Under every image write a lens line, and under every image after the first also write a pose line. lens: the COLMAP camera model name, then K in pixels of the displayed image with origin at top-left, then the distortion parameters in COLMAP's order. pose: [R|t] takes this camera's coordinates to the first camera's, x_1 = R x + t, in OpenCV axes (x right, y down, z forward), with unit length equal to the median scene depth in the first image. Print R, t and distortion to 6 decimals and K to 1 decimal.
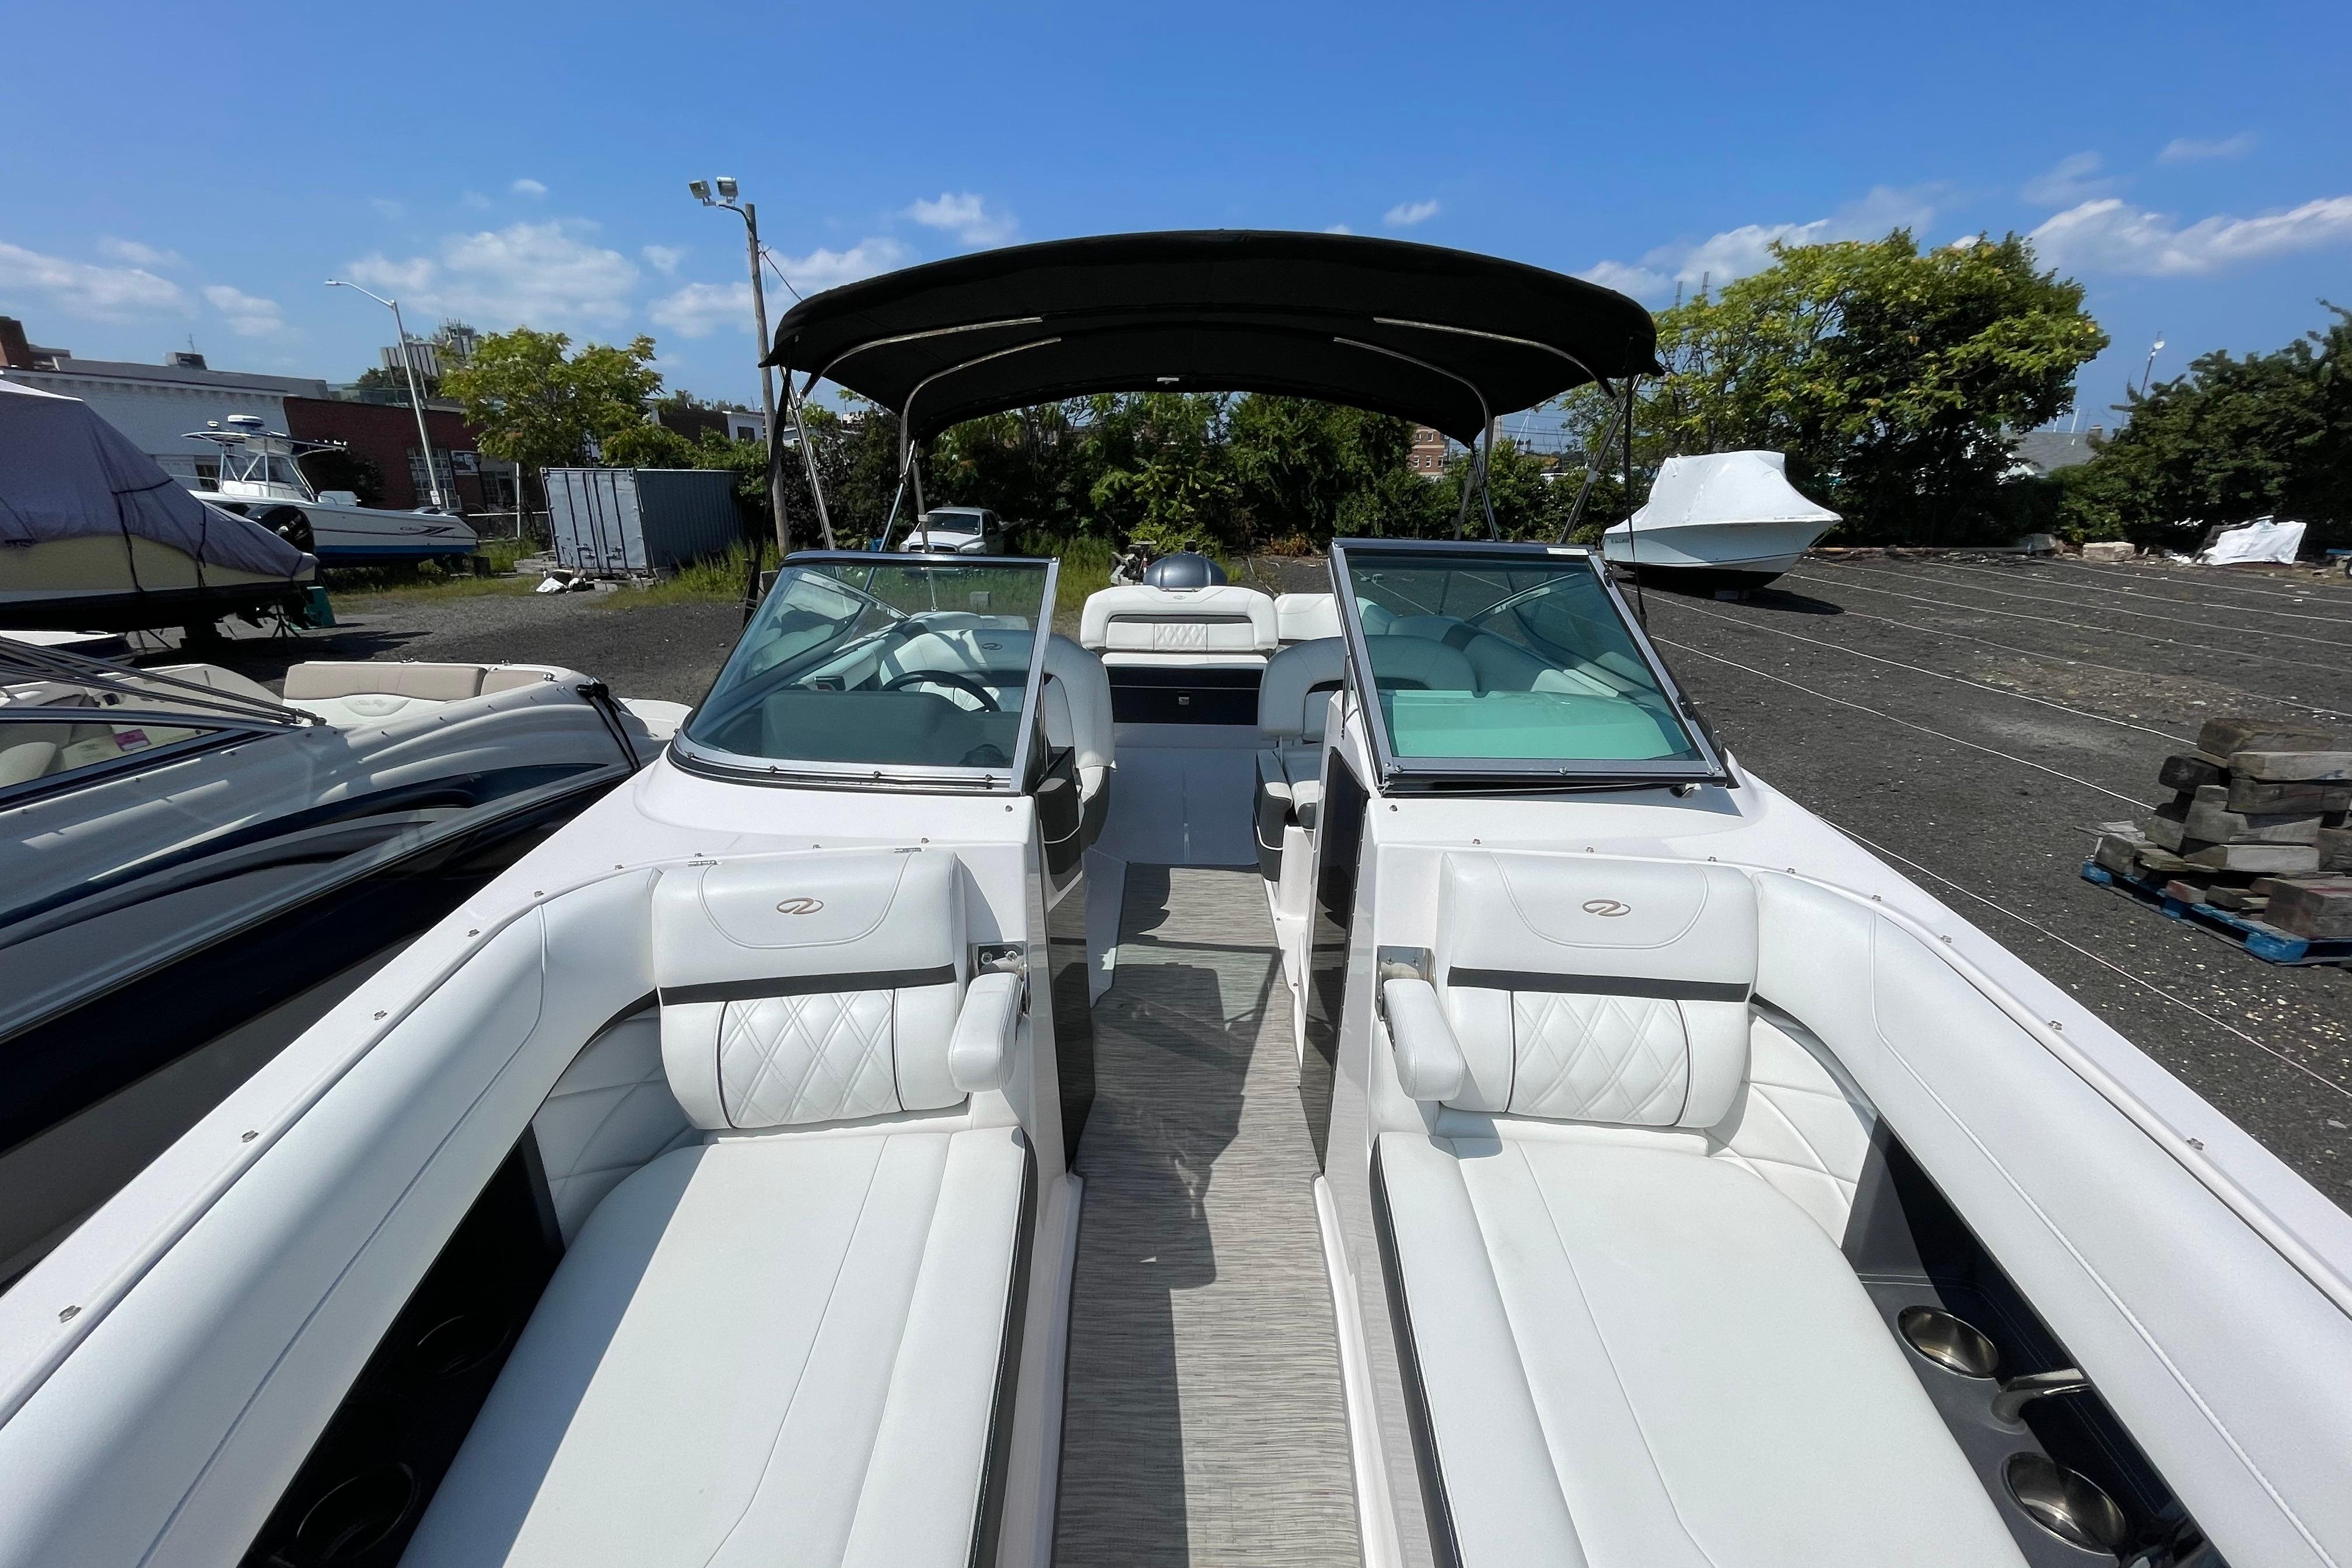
lens RADIAL K [[956.8, 0, 1183.2], [0, 956.8, 773.5], [0, 0, 1]] dist [0.001021, -0.001066]
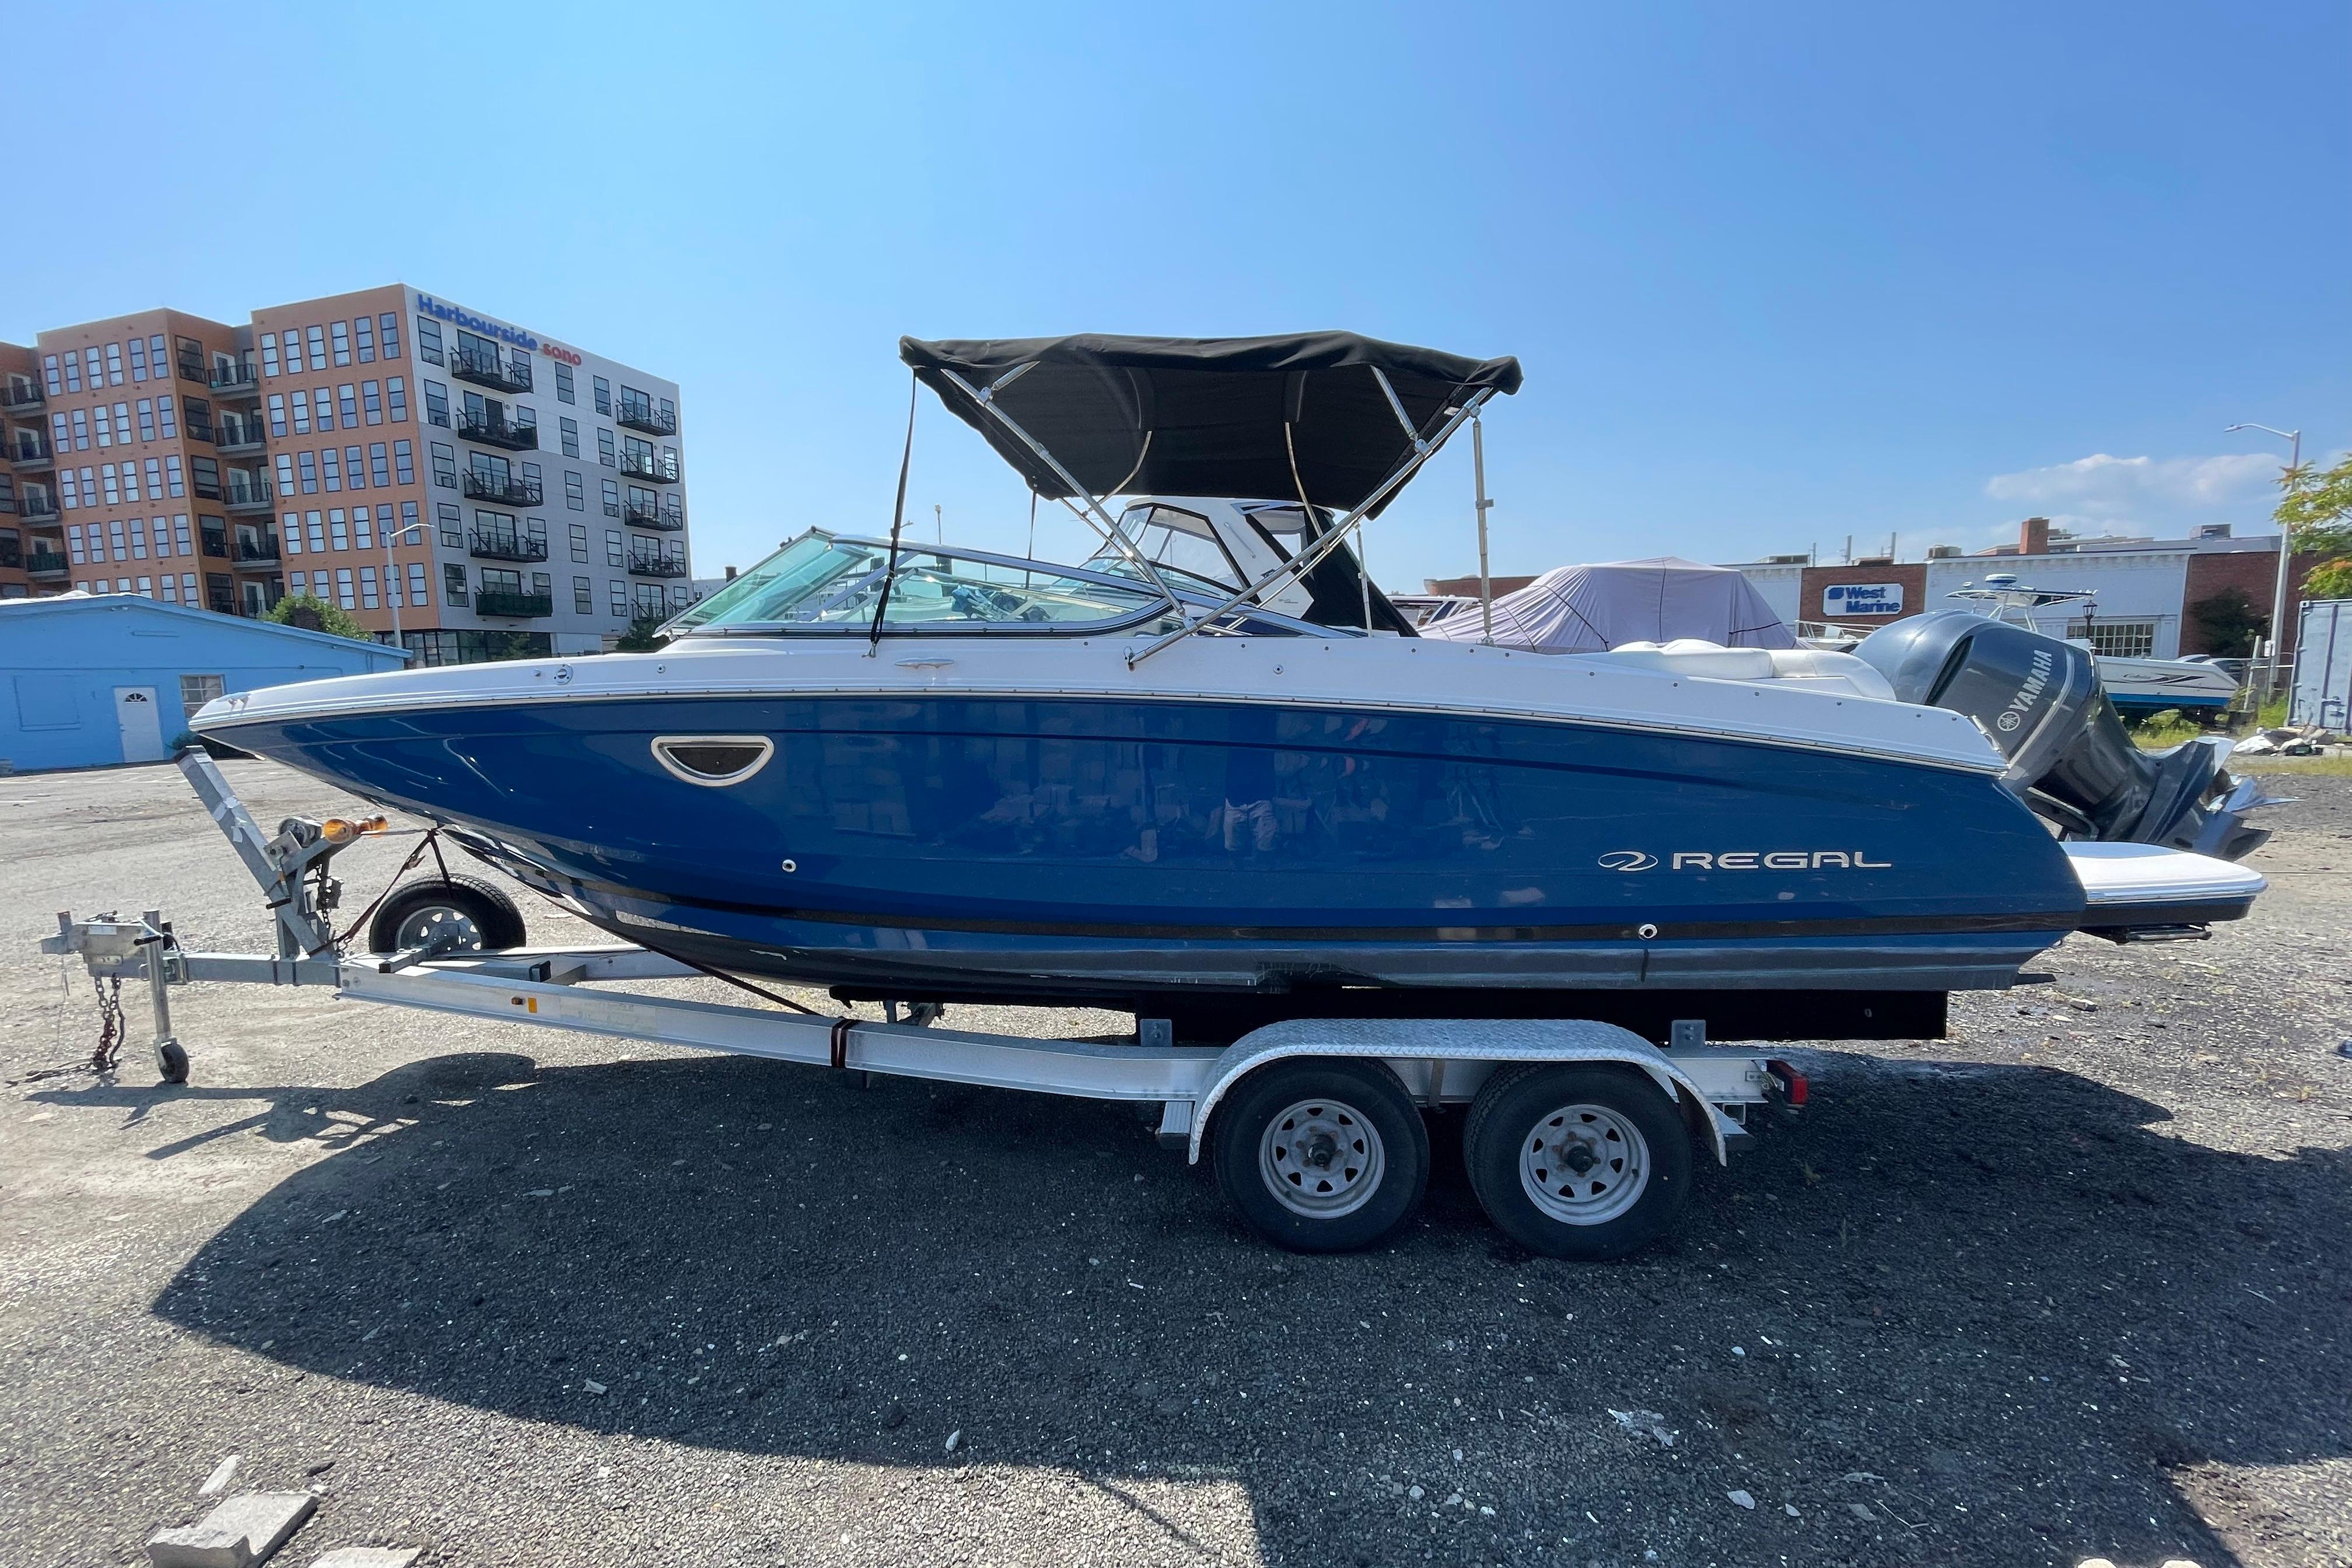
lens RADIAL K [[956.8, 0, 1175.0], [0, 956.8, 782.7], [0, 0, 1]] dist [0.001021, -0.001066]
pose [[-0.060303, 0.114177, -0.991629, 0.173035], [-0.273935, 0.953401, 0.126434, -0.018969], [0.959856, 0.279266, -0.026216, 0.152775]]
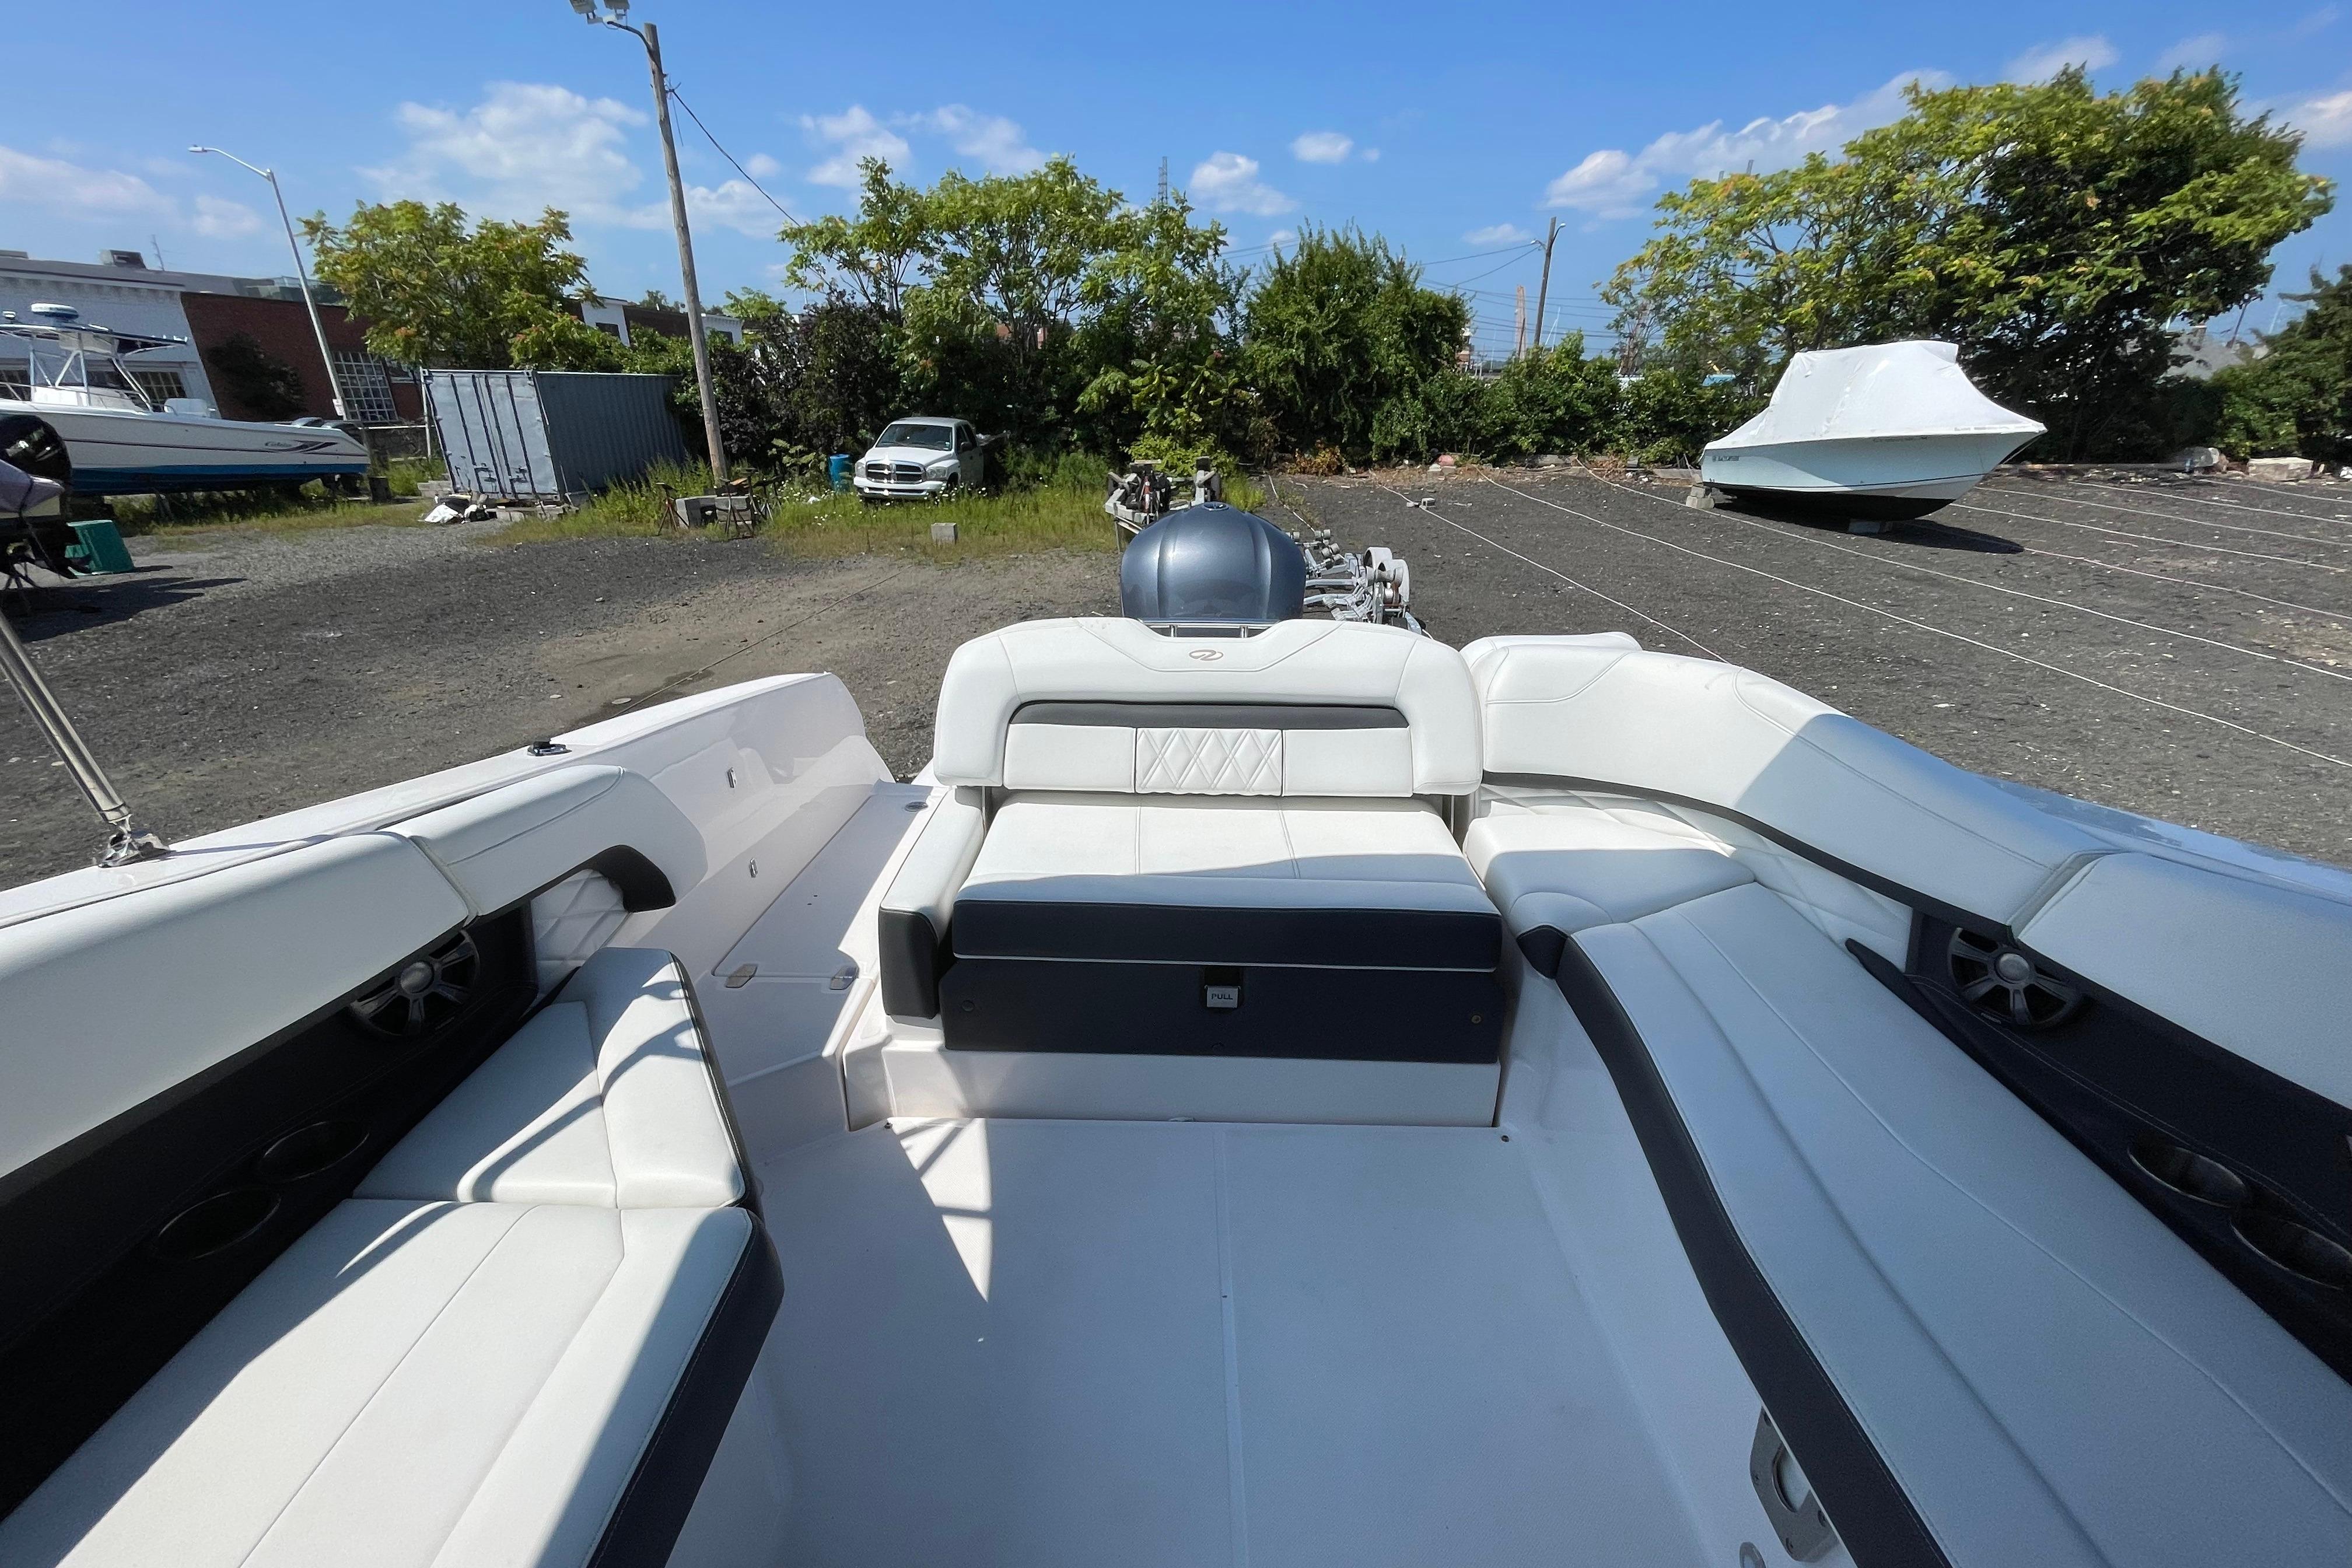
lens RADIAL K [[956.8, 0, 1171.6], [0, 956.8, 781.8], [0, 0, 1]] dist [0.001021, -0.001066]
pose [[0.999824, 0.004723, -0.018175, -0.002132], [-0.003062, 0.995905, 0.090359, -0.036558], [0.018527, -0.090288, 0.995743, 0.139127]]
